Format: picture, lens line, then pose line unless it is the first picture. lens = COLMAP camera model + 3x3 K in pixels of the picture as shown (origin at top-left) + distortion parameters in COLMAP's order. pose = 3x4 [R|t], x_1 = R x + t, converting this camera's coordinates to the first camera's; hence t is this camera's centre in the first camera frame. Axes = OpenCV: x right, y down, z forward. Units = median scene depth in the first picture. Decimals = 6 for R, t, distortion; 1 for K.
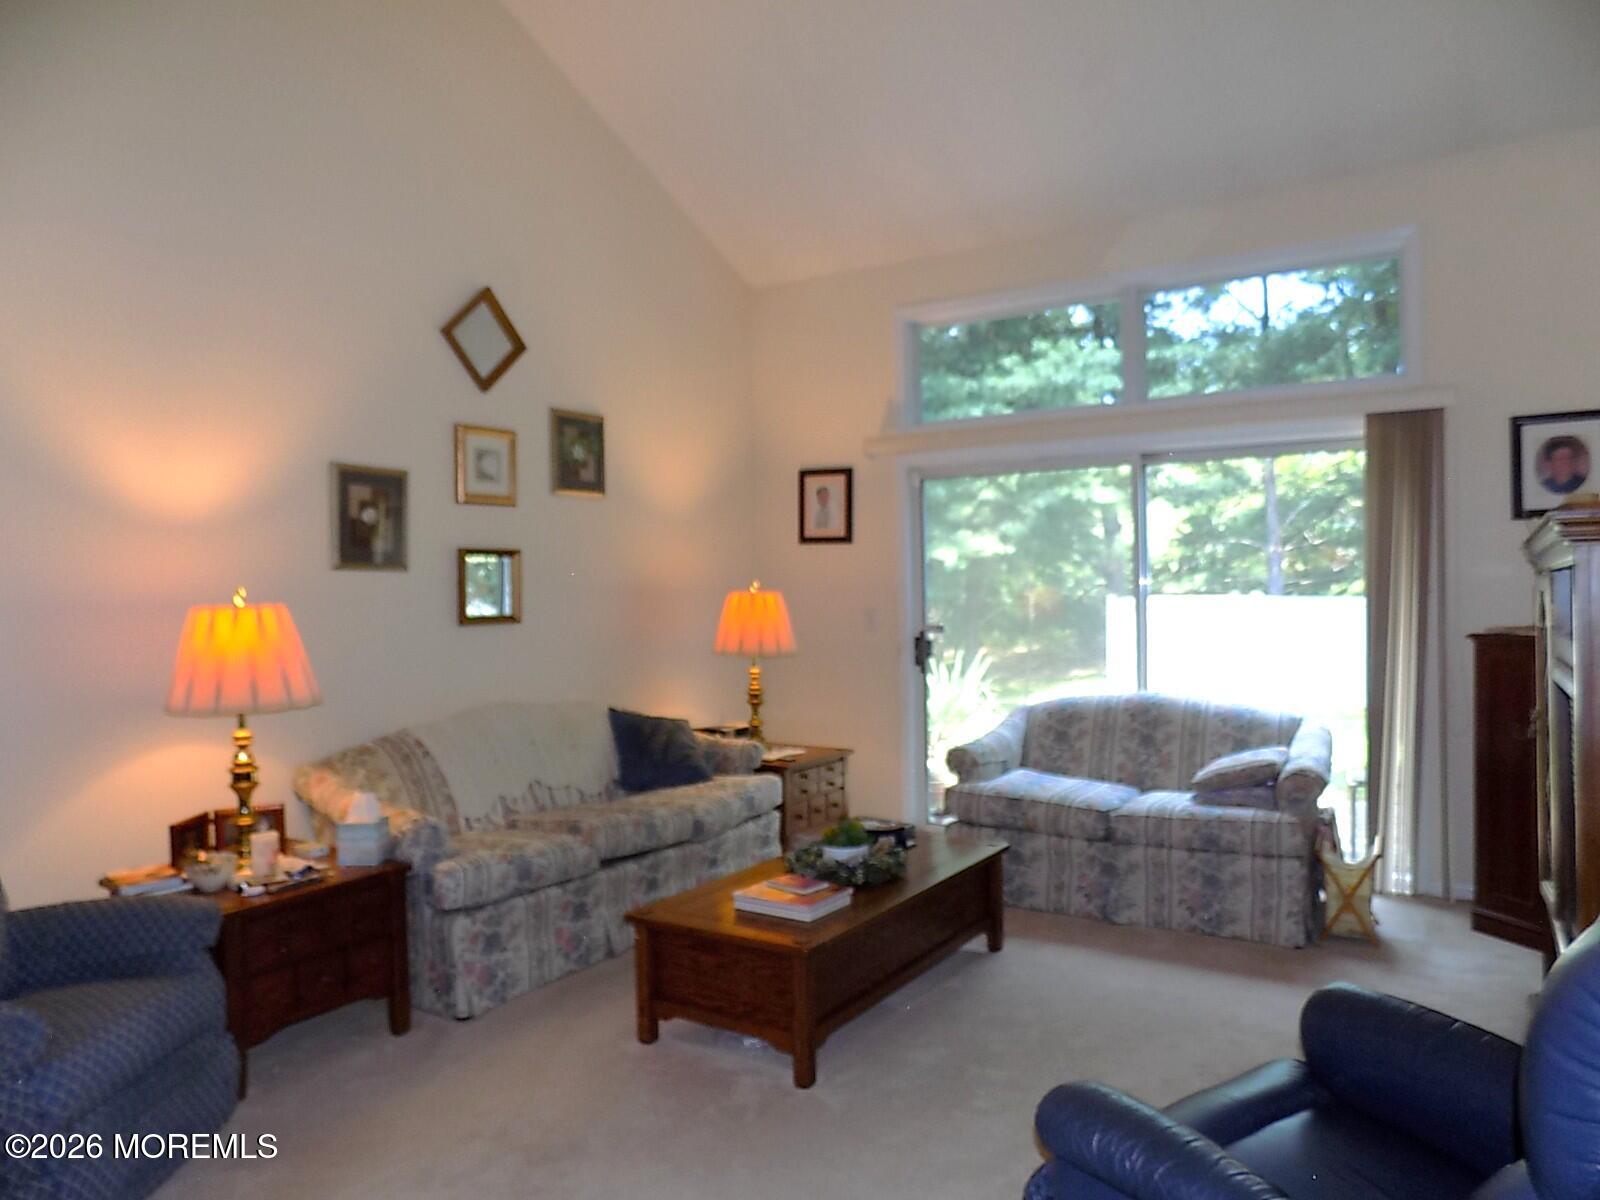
lens RADIAL K [[1090.2, 0, 800.0], [0, 1090.2, 600.0], [0, 0, 1]] dist [-0.085273, 0.114313]
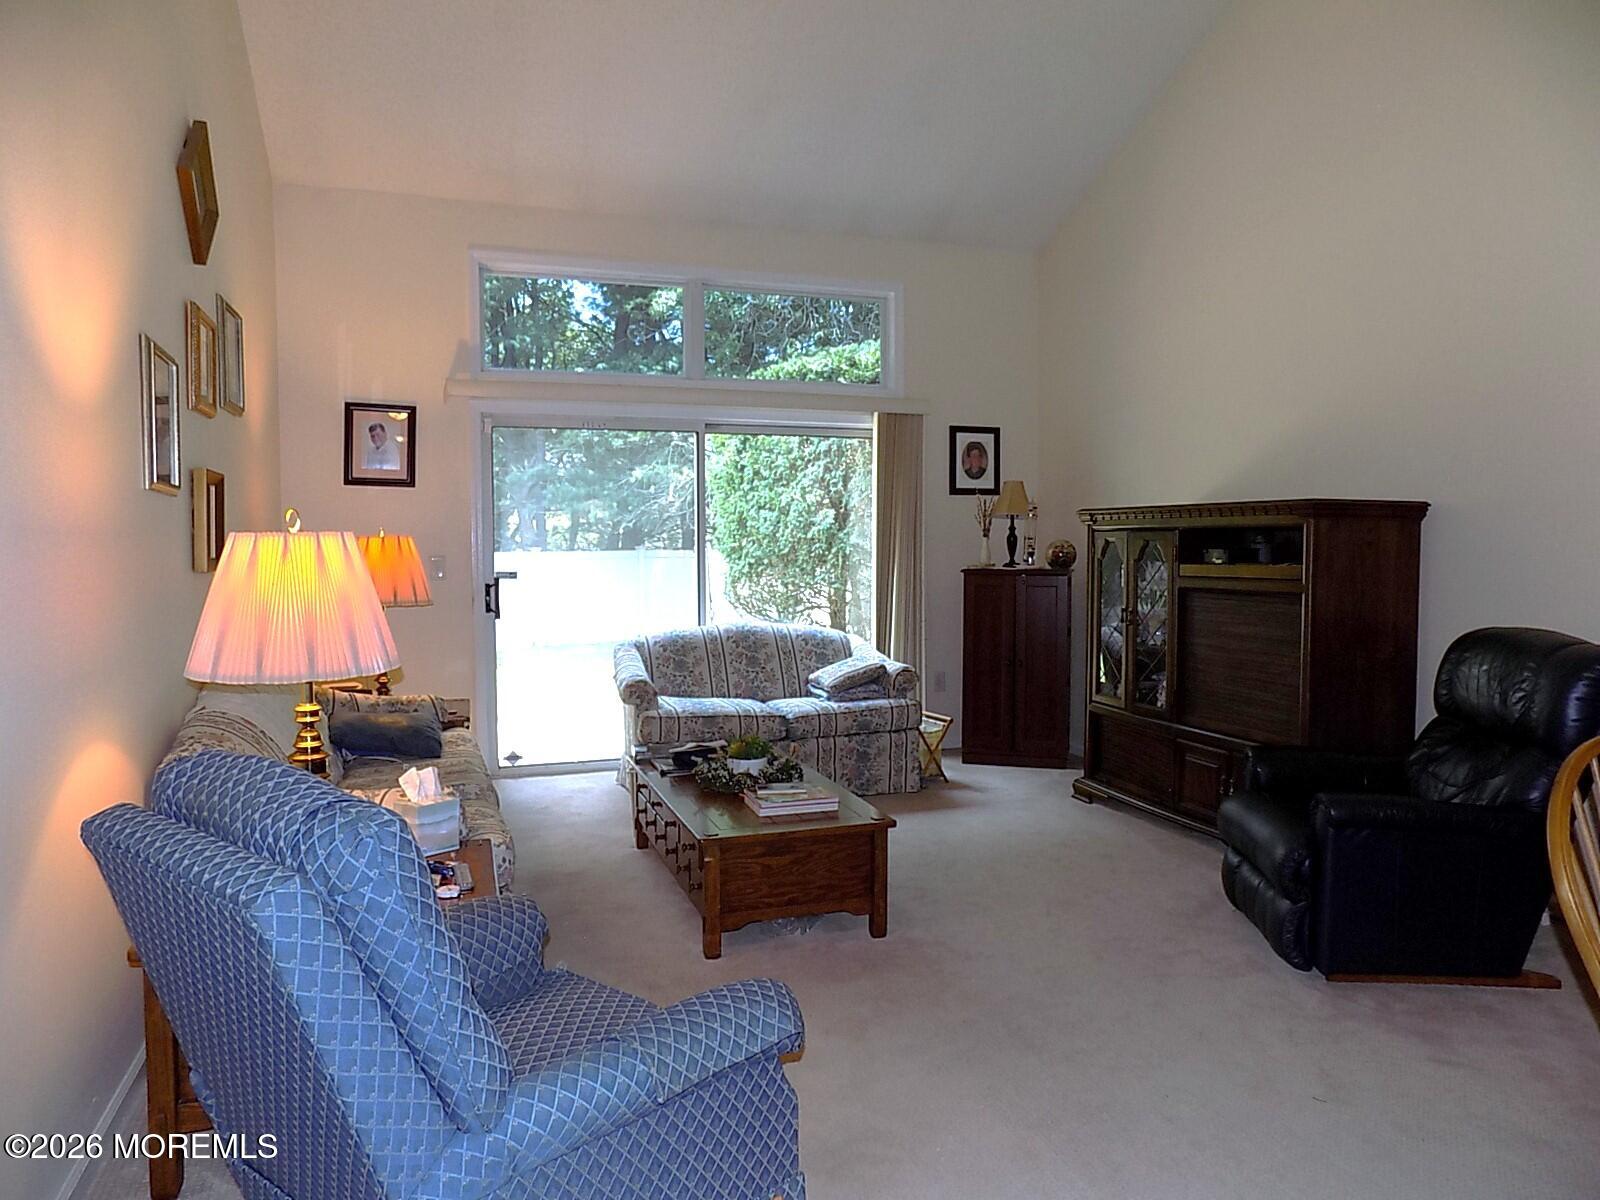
lens RADIAL K [[1071.1, 0, 805.7], [0, 1071.1, 591.4], [0, 0, 1]] dist [-0.082415, 0.076056]
pose [[0.624451, -0.021499, 0.780768, -0.642953], [0.003916, 0.999695, 0.024395, 0.024371], [-0.781054, -0.012175, 0.624344, 0.221483]]
